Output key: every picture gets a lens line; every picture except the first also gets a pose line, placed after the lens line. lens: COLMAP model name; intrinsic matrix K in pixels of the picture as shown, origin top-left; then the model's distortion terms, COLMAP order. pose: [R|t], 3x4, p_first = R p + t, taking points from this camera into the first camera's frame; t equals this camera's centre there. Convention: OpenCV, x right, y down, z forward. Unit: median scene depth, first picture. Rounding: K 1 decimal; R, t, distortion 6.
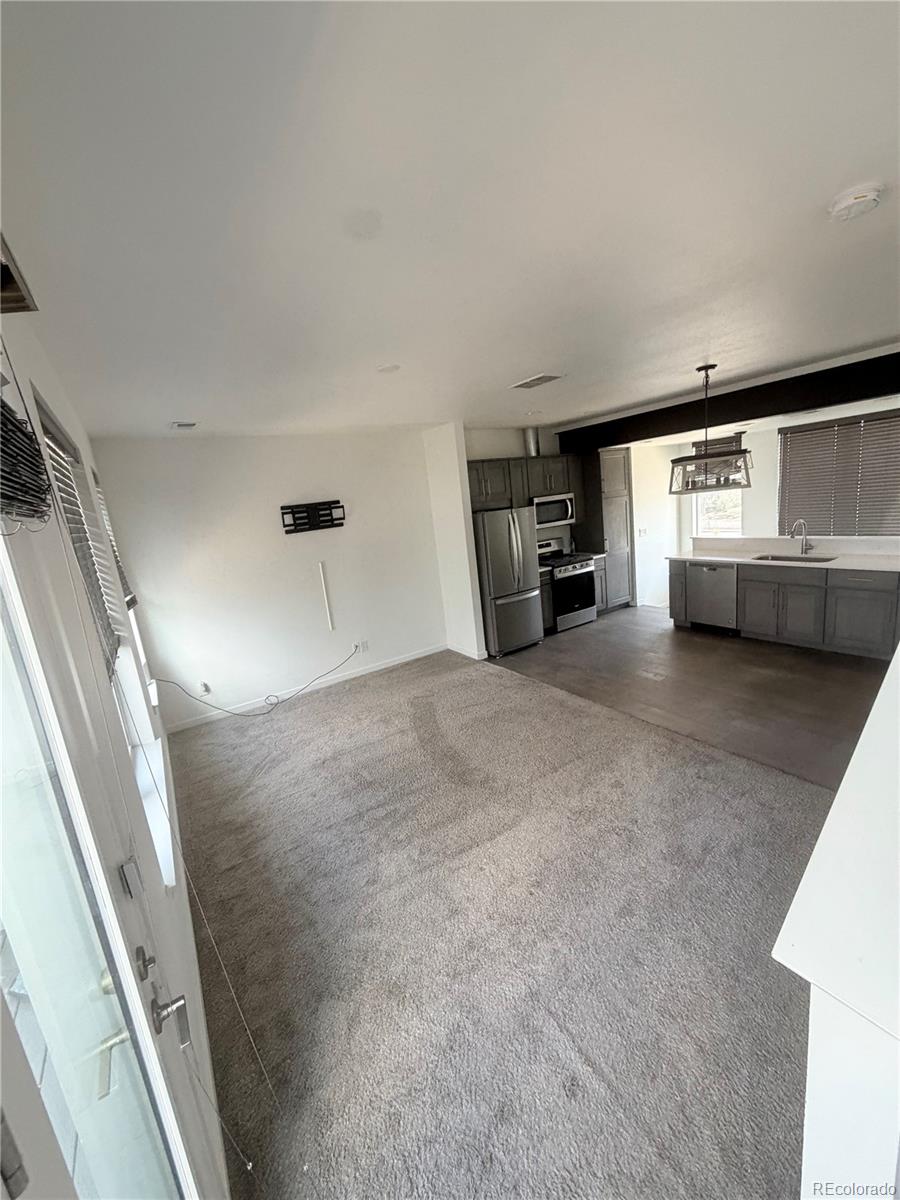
lens RADIAL K [[476.0, 0, 453.5], [0, 476.0, 600.3], [0, 0, 1]] dist [0.001415, 0.000006]
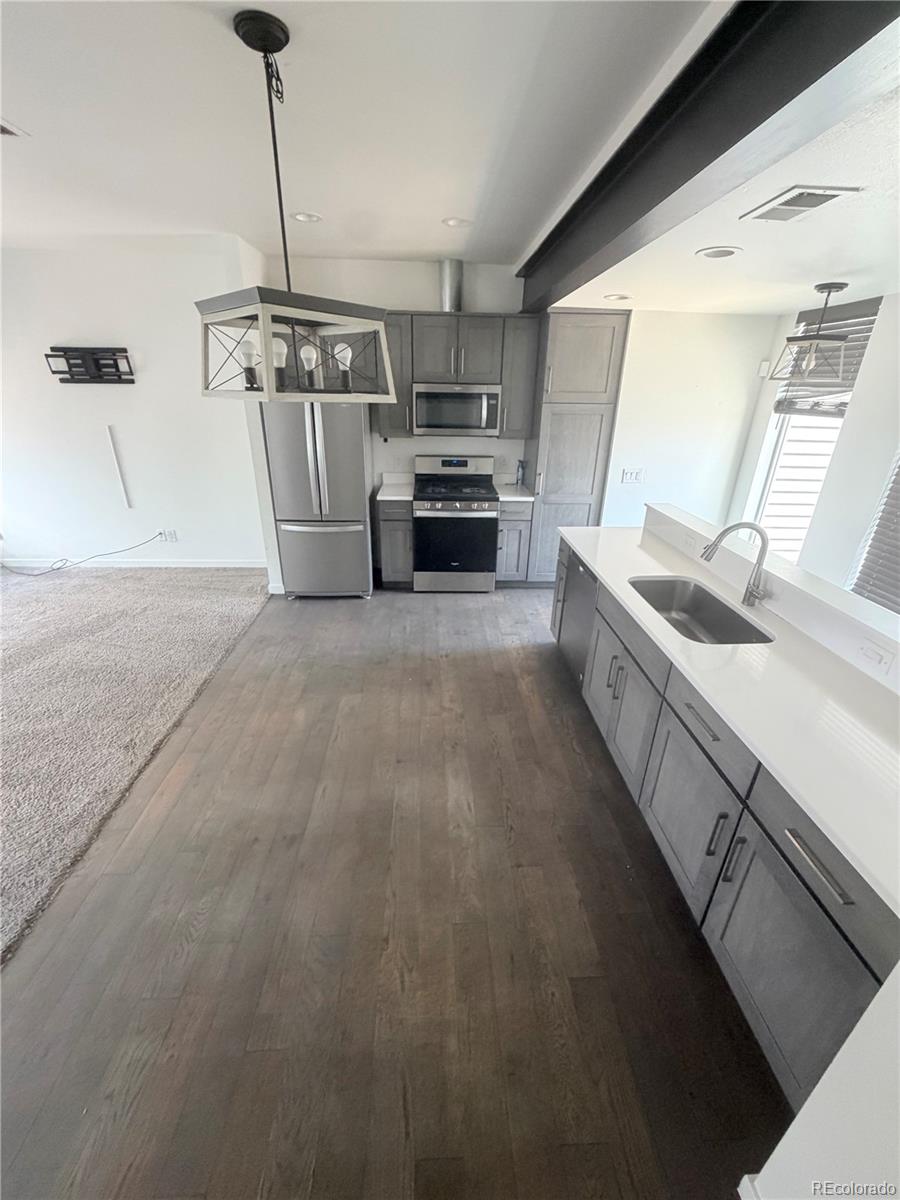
lens RADIAL K [[476.0, 0, 453.5], [0, 476.0, 600.3], [0, 0, 1]] dist [0.001415, 0.000006]
pose [[0.849199, 0.326223, -0.415258, 0.635639], [-0.218216, 0.932867, 0.286602, -0.152310], [0.480877, -0.152766, 0.863377, 0.474440]]
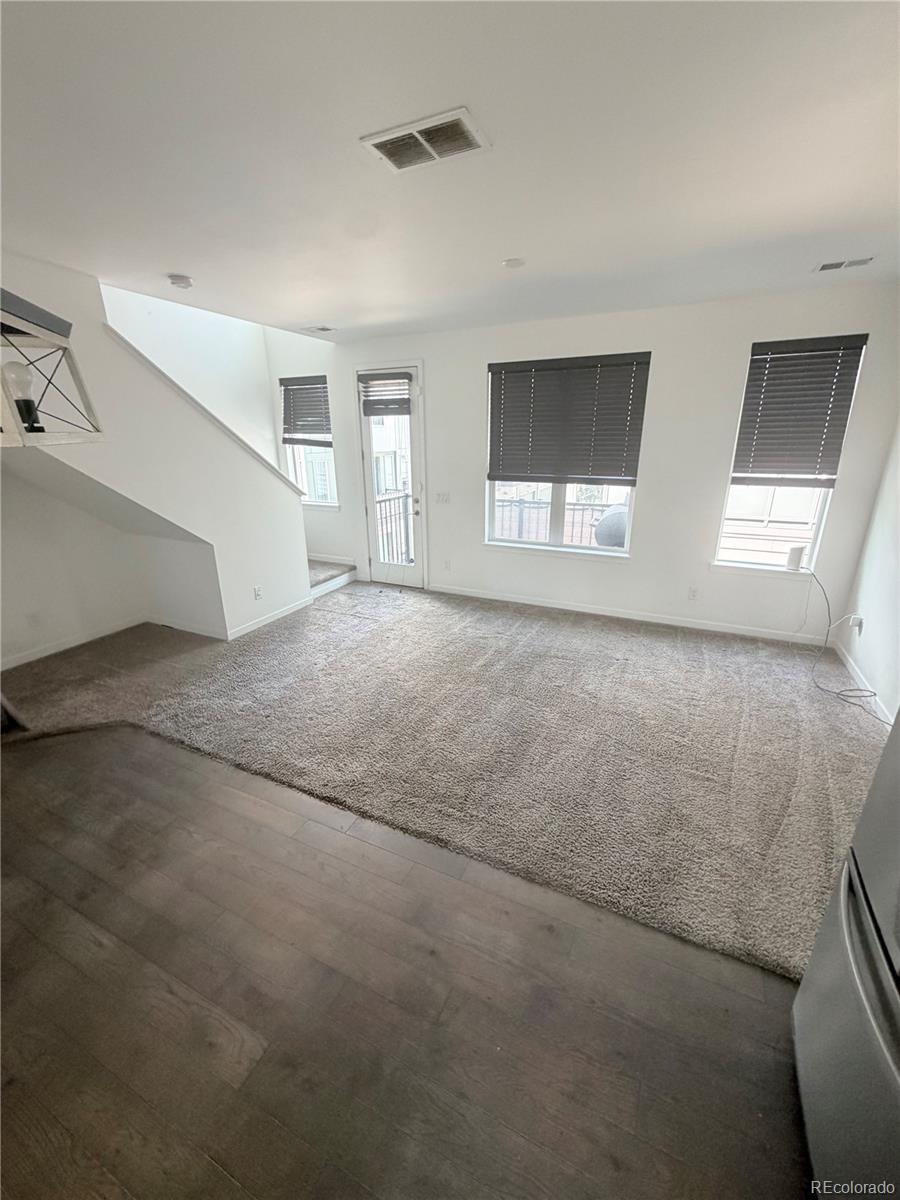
lens RADIAL K [[476.0, 0, 453.5], [0, 476.0, 600.3], [0, 0, 1]] dist [0.001415, 0.000006]
pose [[-0.853215, 0.278216, -0.441158, 0.310387], [-0.008853, 0.837997, 0.545604, -0.218098], [0.521484, 0.469423, -0.712528, 0.974582]]
